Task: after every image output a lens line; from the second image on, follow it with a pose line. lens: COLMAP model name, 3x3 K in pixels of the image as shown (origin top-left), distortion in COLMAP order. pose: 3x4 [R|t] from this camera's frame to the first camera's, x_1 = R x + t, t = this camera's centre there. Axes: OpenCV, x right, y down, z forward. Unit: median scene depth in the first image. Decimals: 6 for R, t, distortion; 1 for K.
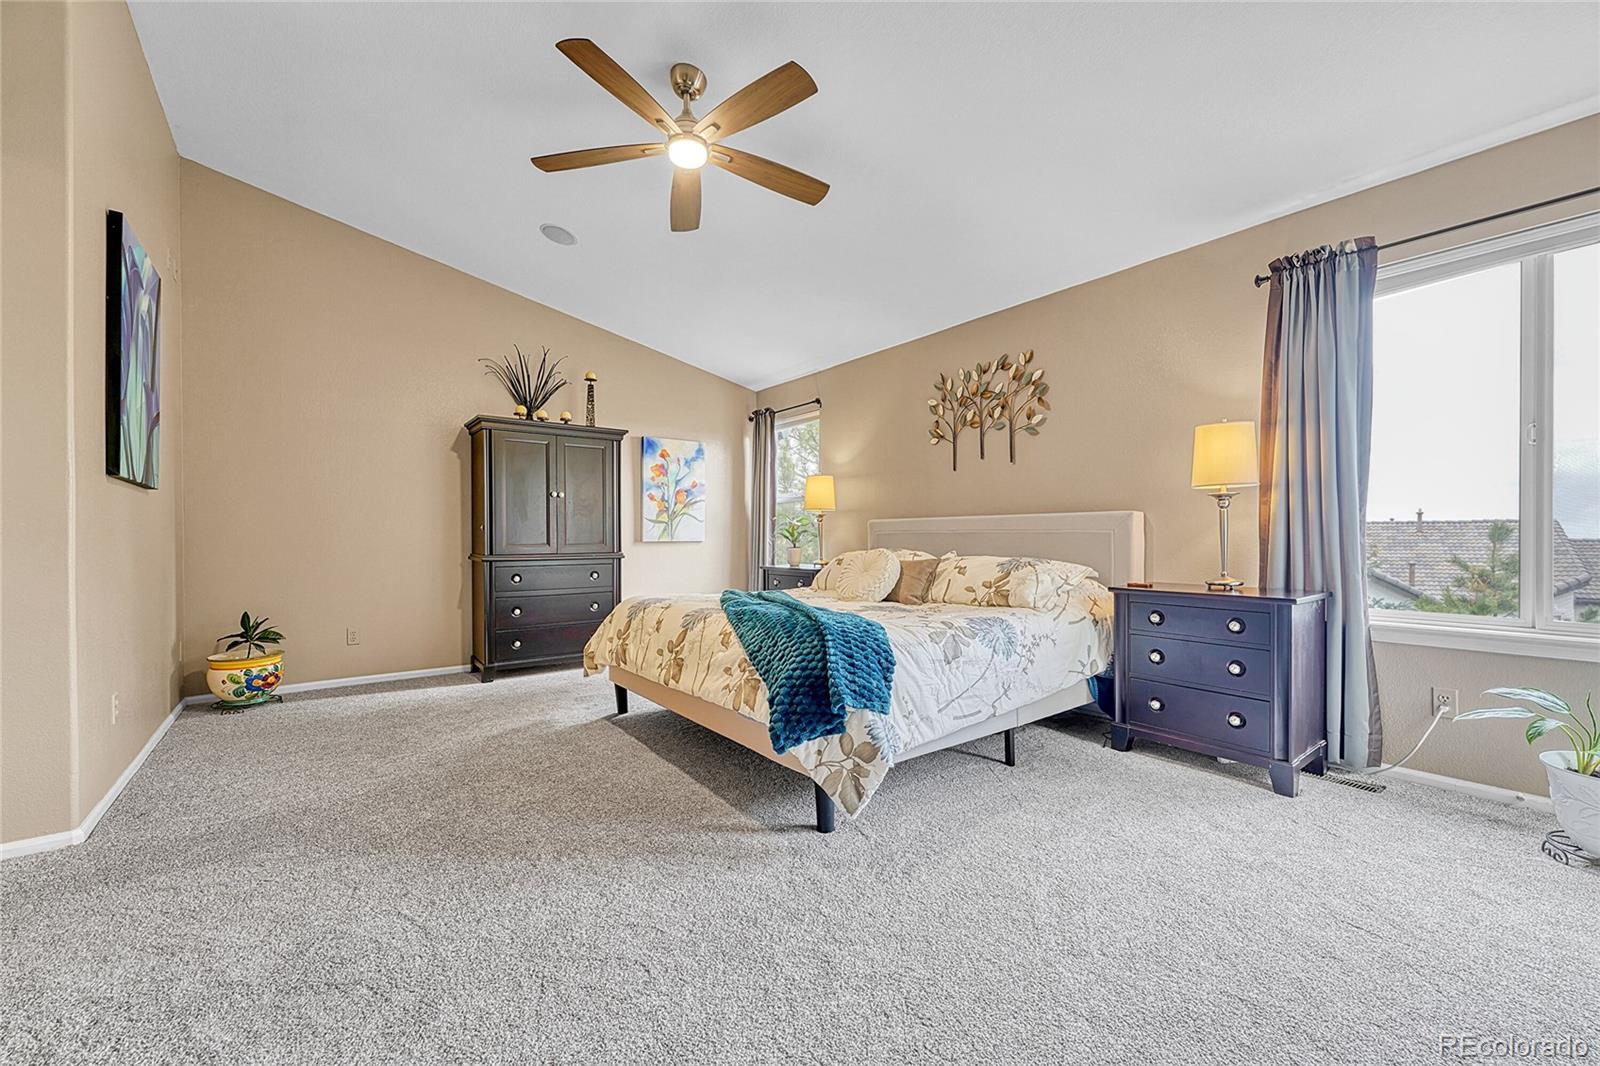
lens RADIAL K [[632.5, 0, 796.8], [0, 632.5, 540.0], [0, 0, 1]] dist [-0.006220, 0.000768]
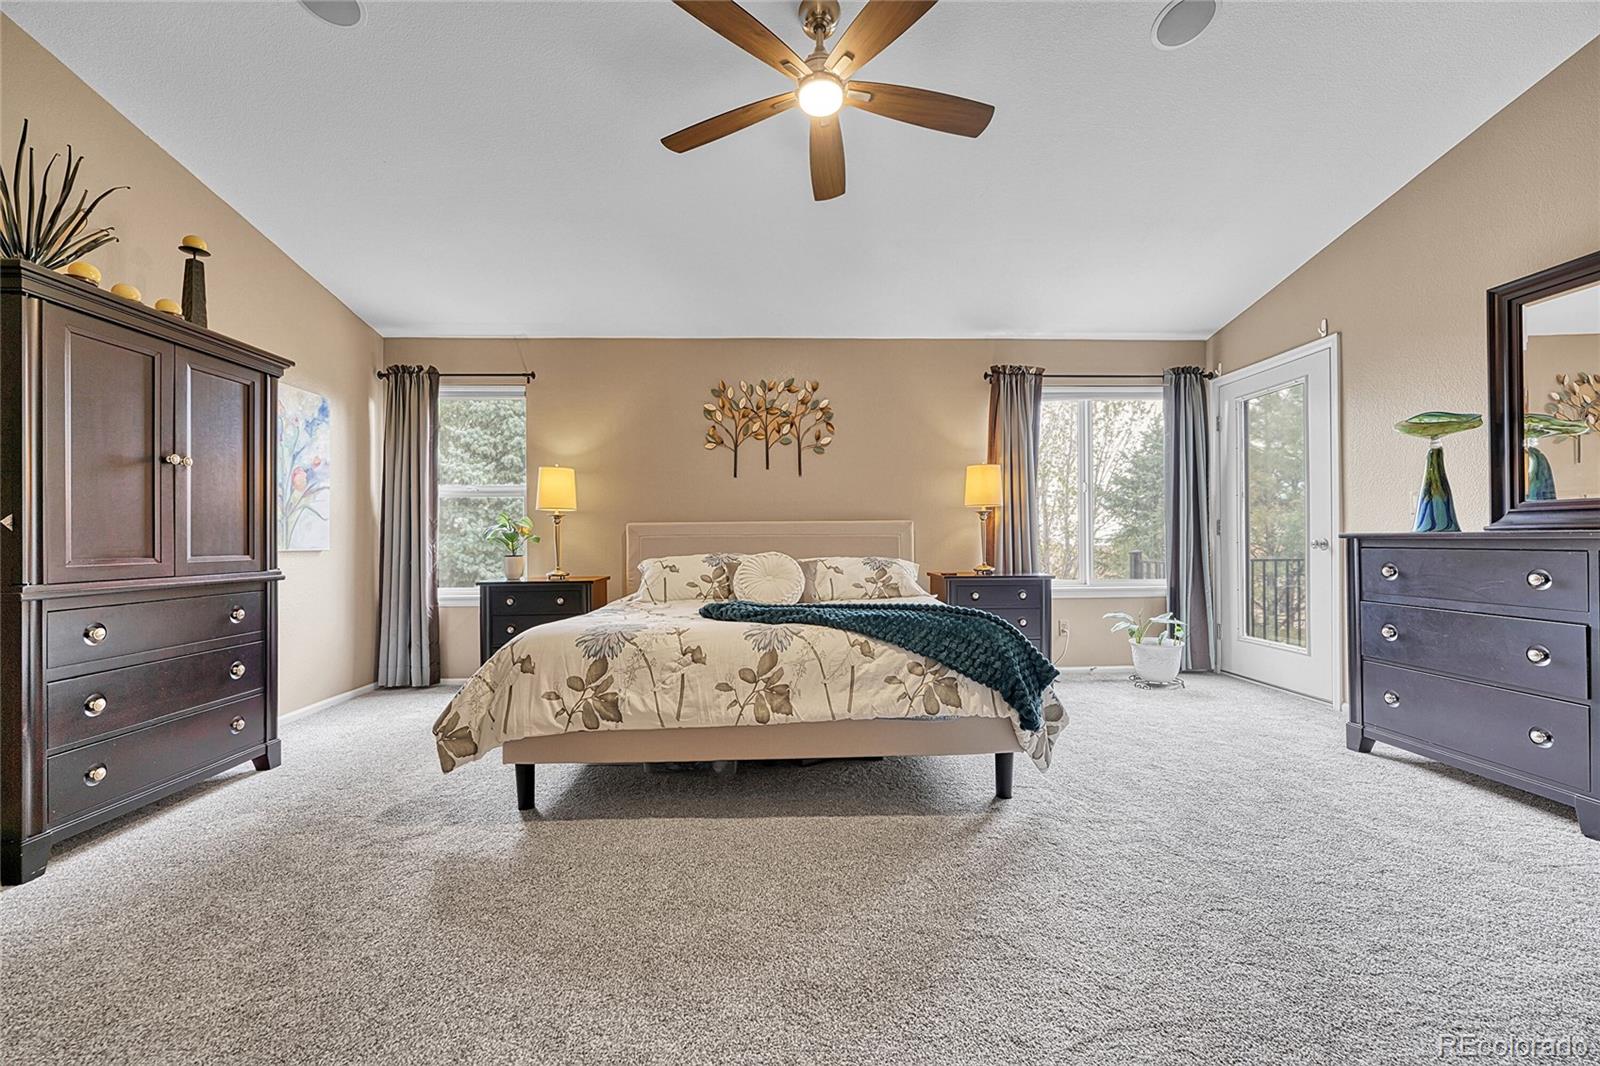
lens RADIAL K [[632.5, 0, 796.9], [0, 632.5, 540.5], [0, 0, 1]] dist [-0.006220, 0.000768]
pose [[0.575928, -0.000874, 0.817500, -0.582995], [0.010697, 0.999922, -0.006467, 0.001936], [-0.817430, 0.012469, 0.575892, 0.345373]]
